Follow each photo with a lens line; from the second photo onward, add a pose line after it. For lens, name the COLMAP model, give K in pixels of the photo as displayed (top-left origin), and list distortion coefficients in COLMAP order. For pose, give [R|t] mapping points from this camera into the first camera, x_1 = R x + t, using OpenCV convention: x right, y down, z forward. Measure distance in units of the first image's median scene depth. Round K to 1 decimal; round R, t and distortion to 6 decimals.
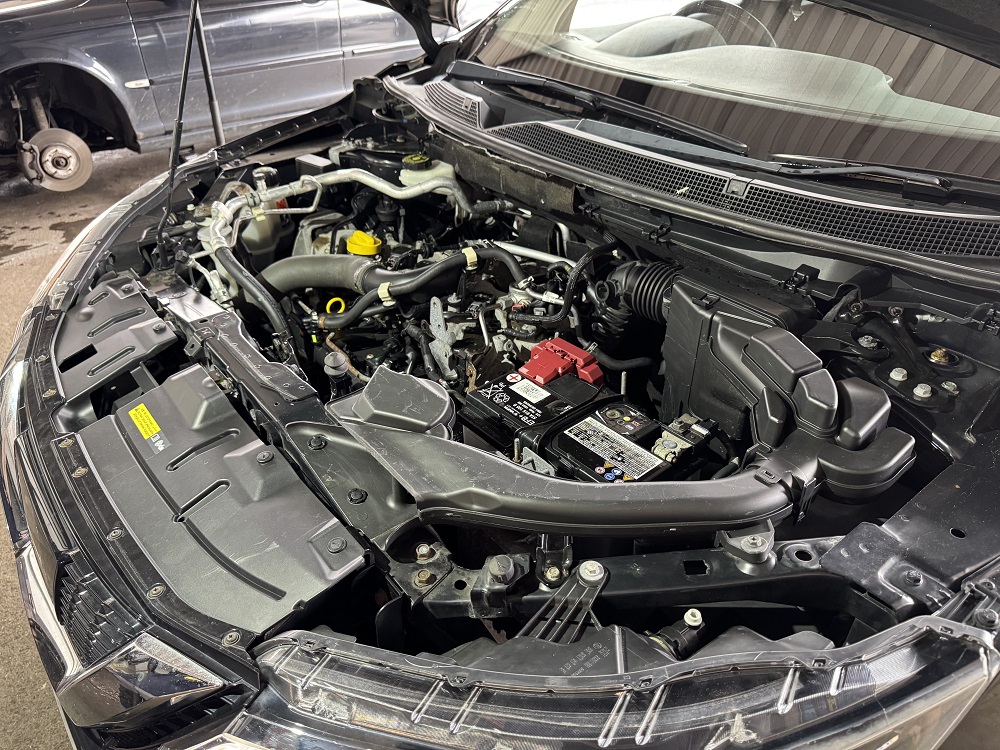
lens RADIAL K [[698.0, 0, 498.3], [0, 698.0, 382.9], [0, 0, 1]] dist [-0.012035, -0.011900]
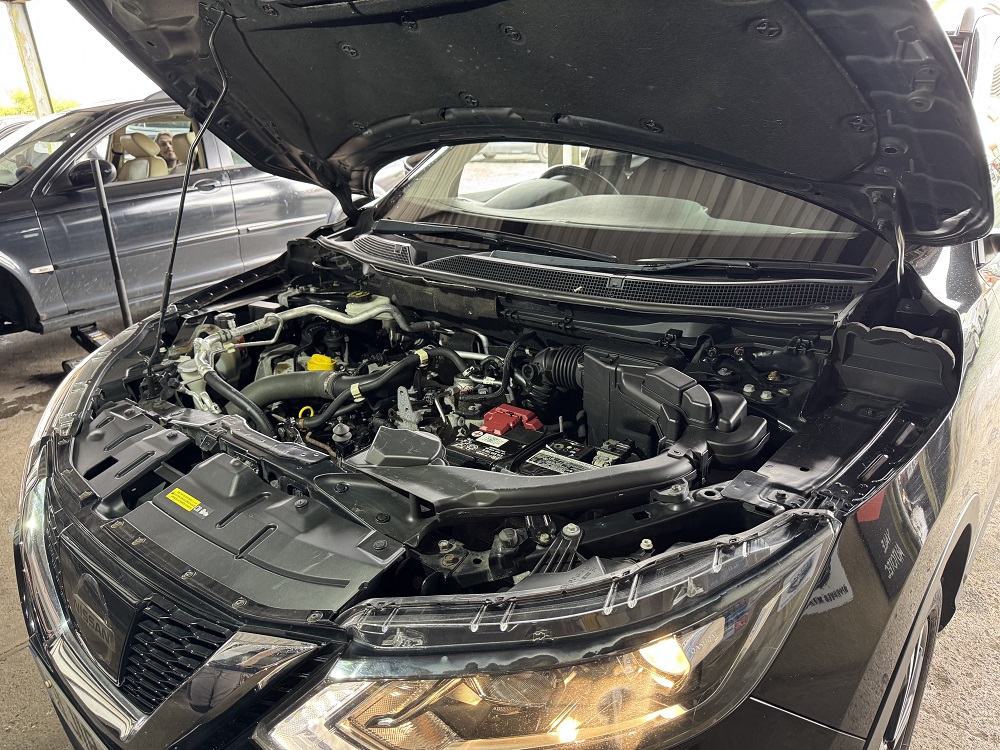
lens RADIAL K [[698.0, 0, 498.7], [0, 698.0, 370.6], [0, 0, 1]] dist [-0.012035, -0.011900]
pose [[0.980171, -0.100156, 0.170975, -0.141060], [0.137305, 0.965421, -0.221606, 0.163555], [-0.142868, 0.240688, 0.960030, -0.259994]]
